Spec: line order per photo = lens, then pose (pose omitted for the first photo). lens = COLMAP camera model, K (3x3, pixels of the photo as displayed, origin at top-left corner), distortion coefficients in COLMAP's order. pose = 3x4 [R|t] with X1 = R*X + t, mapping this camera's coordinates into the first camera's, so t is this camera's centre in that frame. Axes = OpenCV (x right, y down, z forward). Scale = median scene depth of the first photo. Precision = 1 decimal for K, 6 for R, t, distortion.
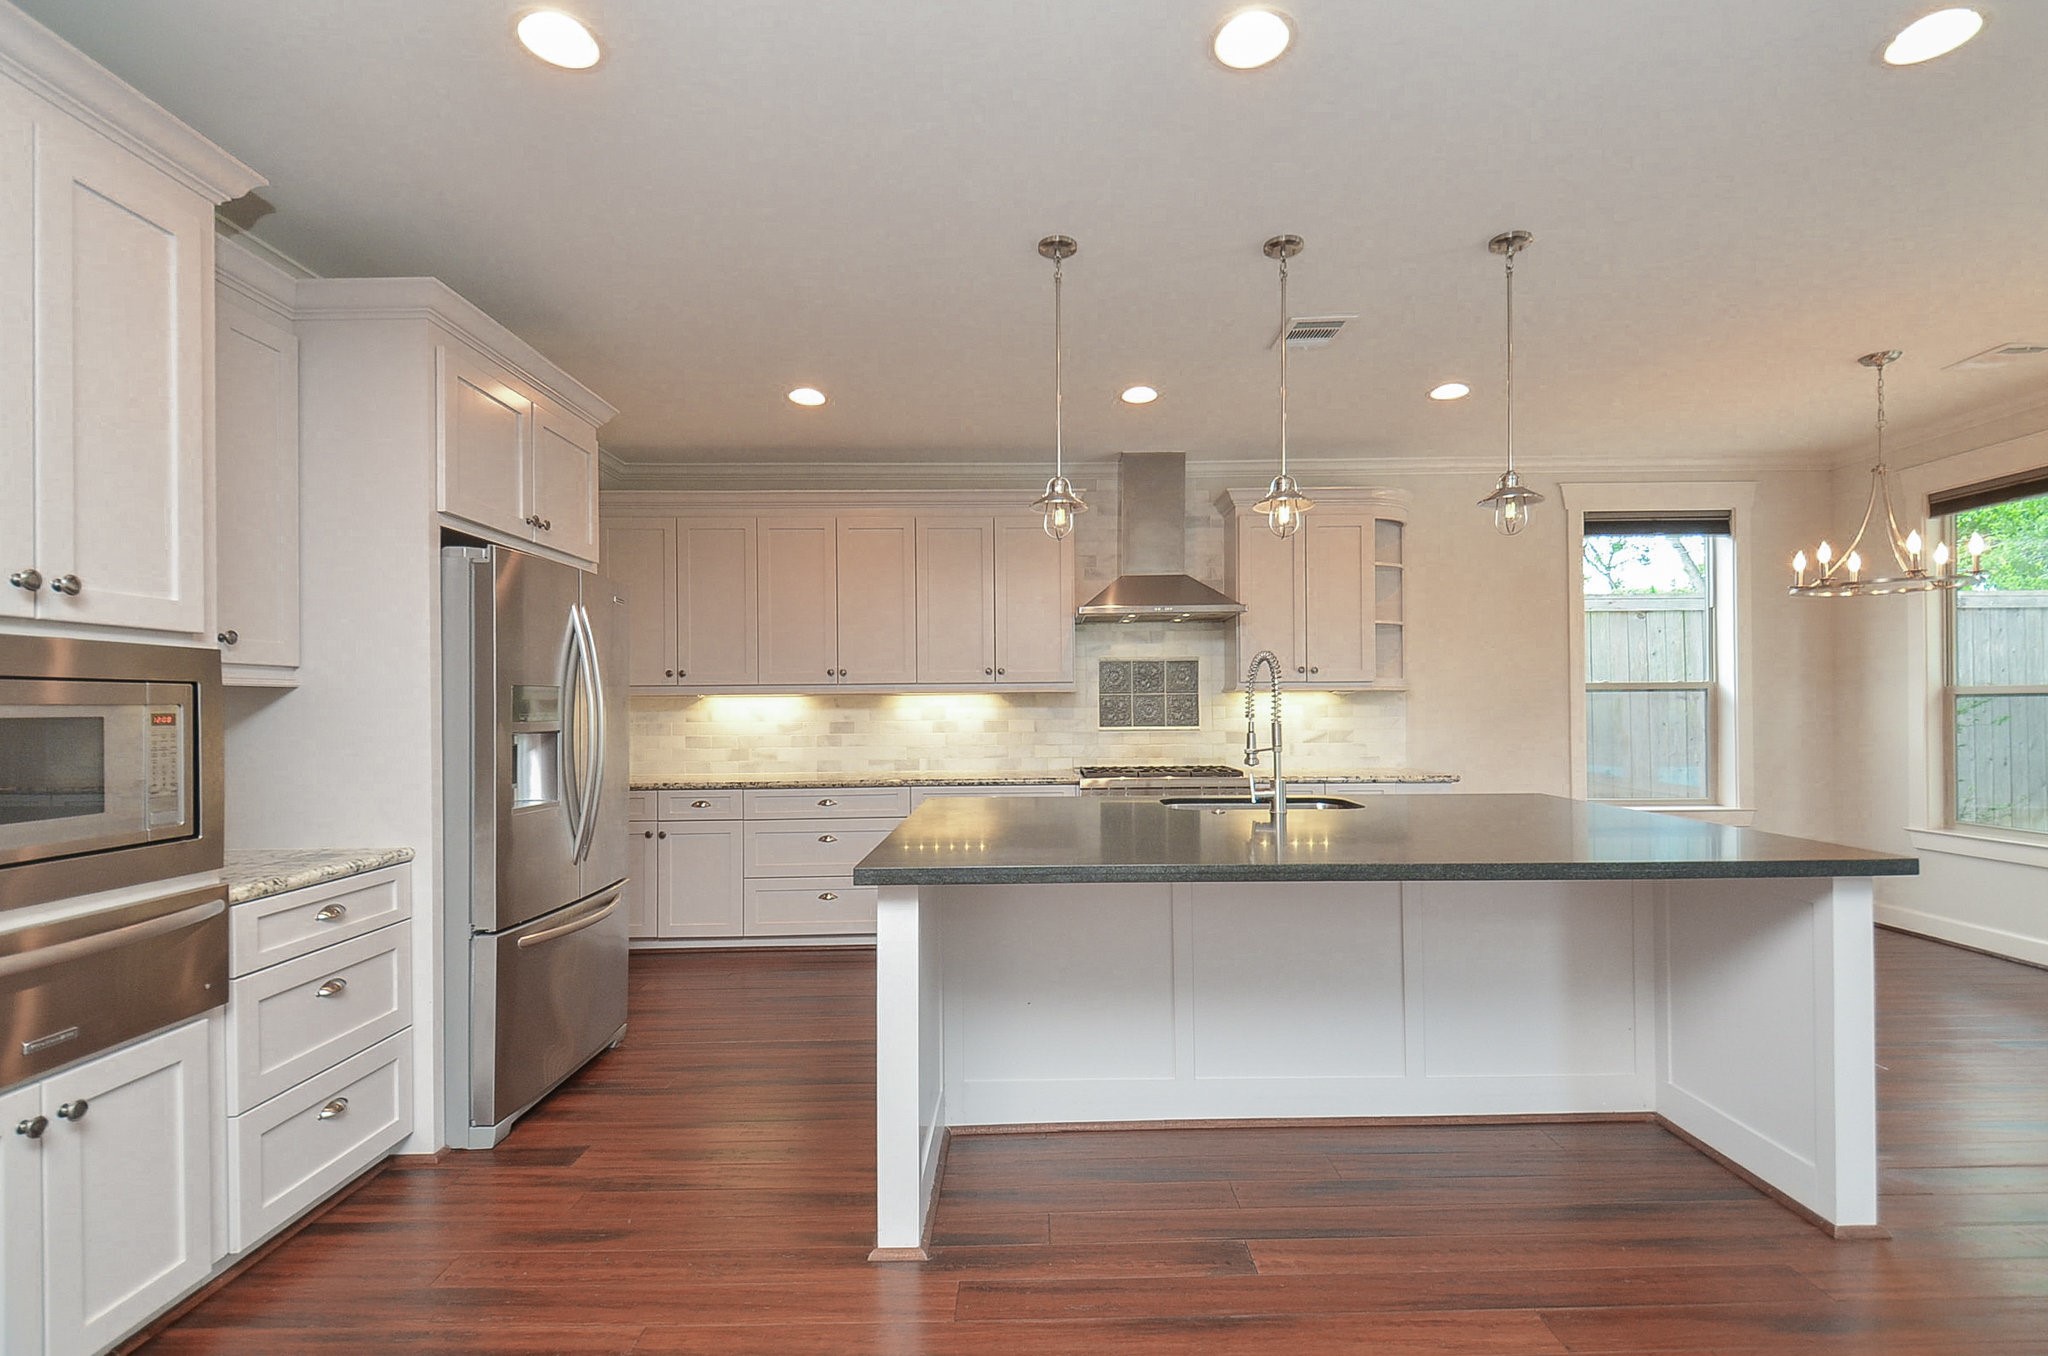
lens RADIAL K [[899.6, 0, 1022.4], [0, 899.6, 691.8], [0, 0, 1]] dist [0.011530, -0.010944]
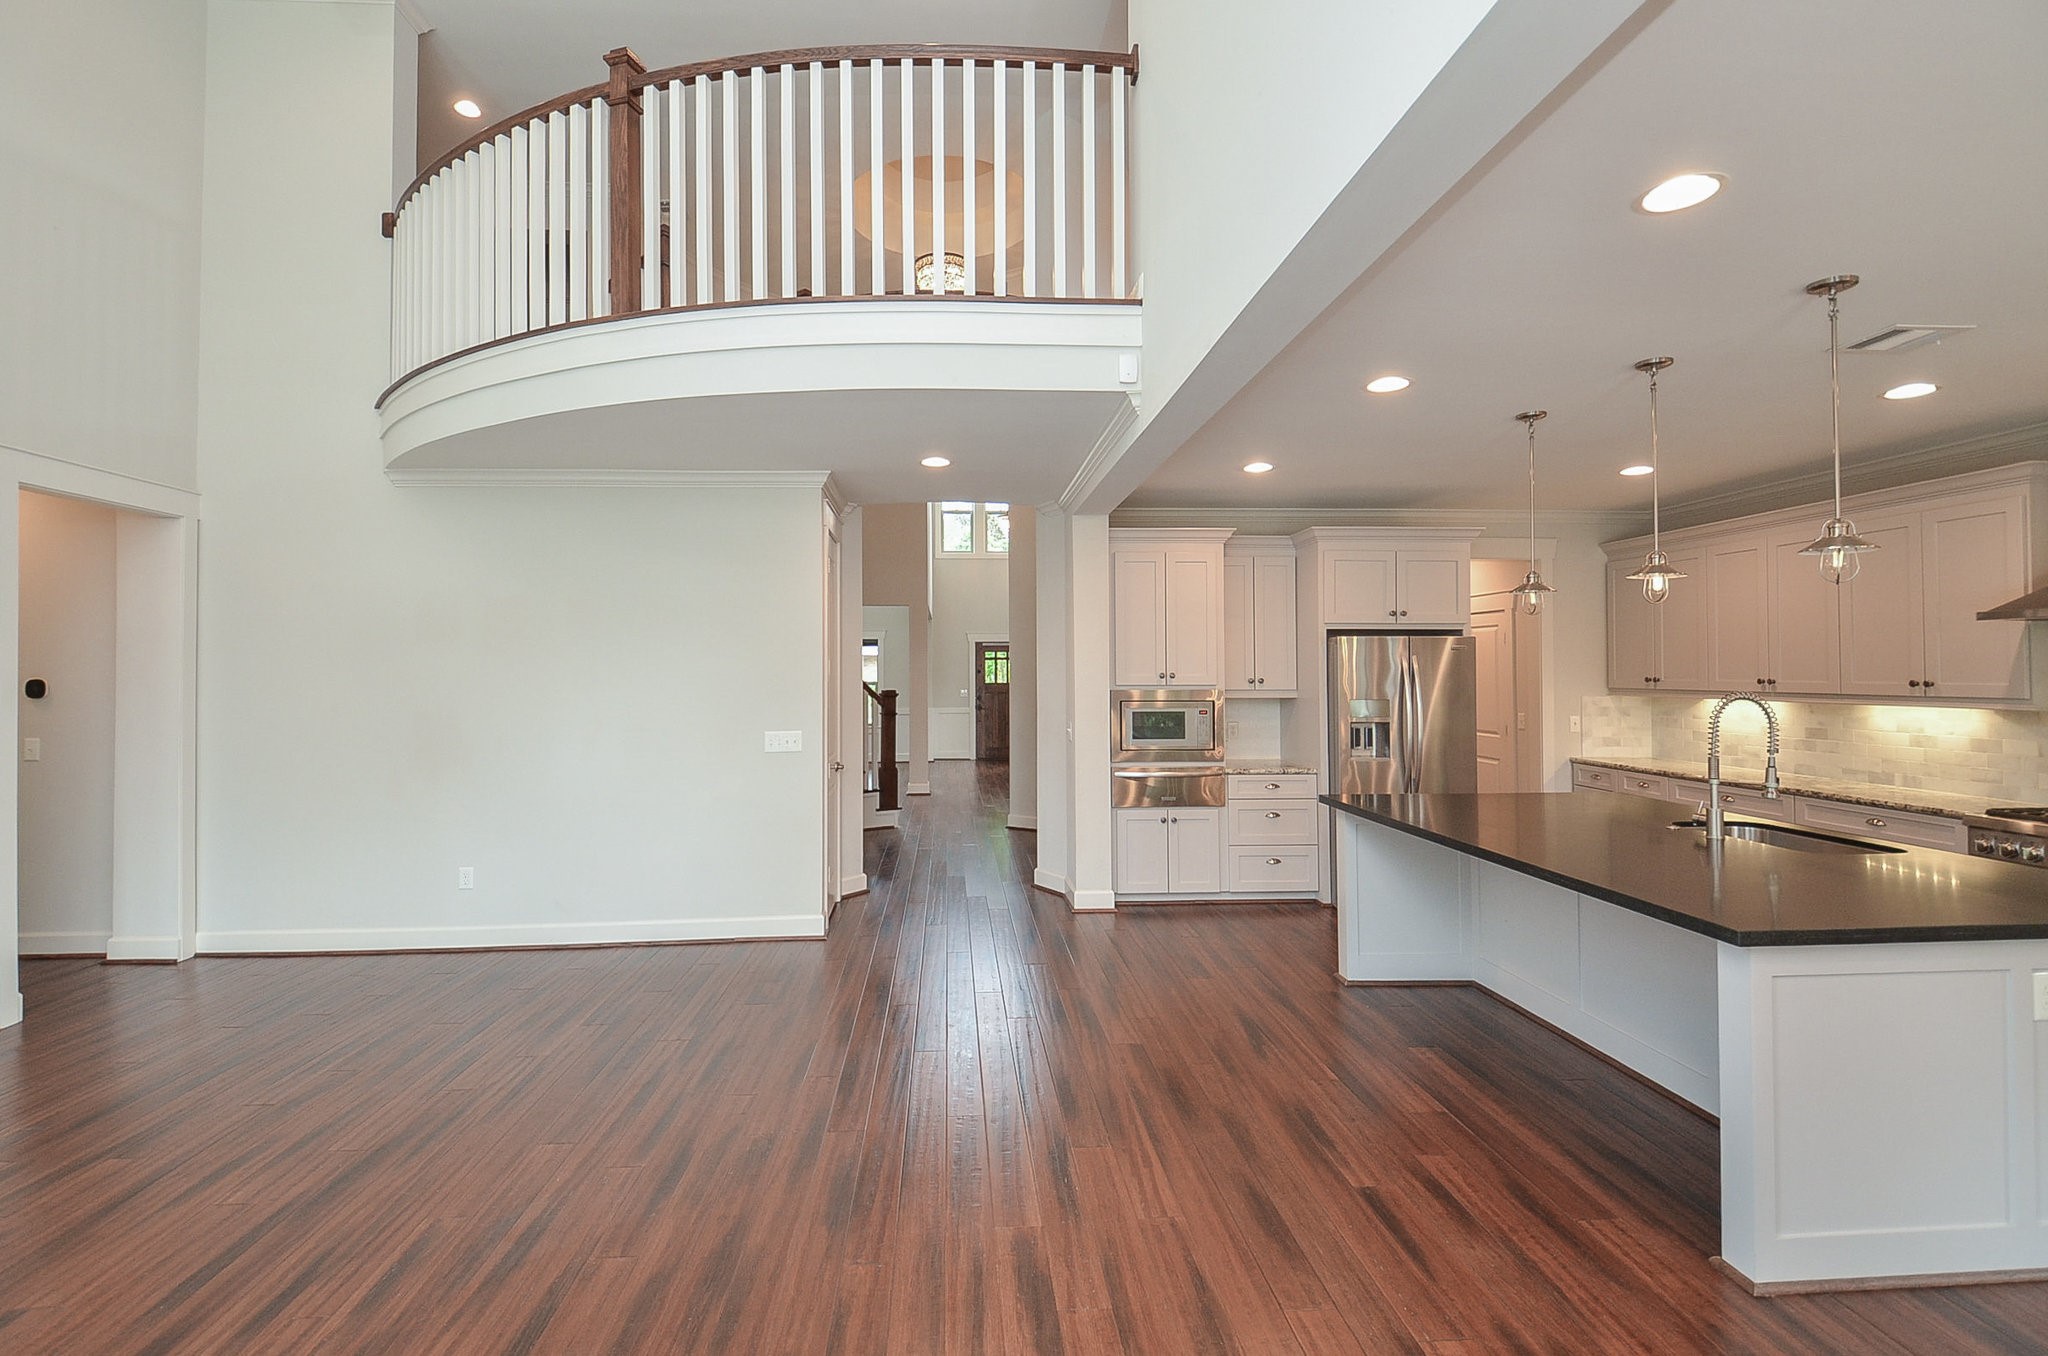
lens RADIAL K [[899.6, 0, 994.3], [0, 899.6, 646.4], [0, 0, 1]] dist [0.011530, -0.010944]
pose [[0.062632, -0.015585, -0.997915, 0.753155], [0.015017, 0.999780, -0.014672, -0.056460], [0.997924, -0.014067, 0.062852, 0.022582]]
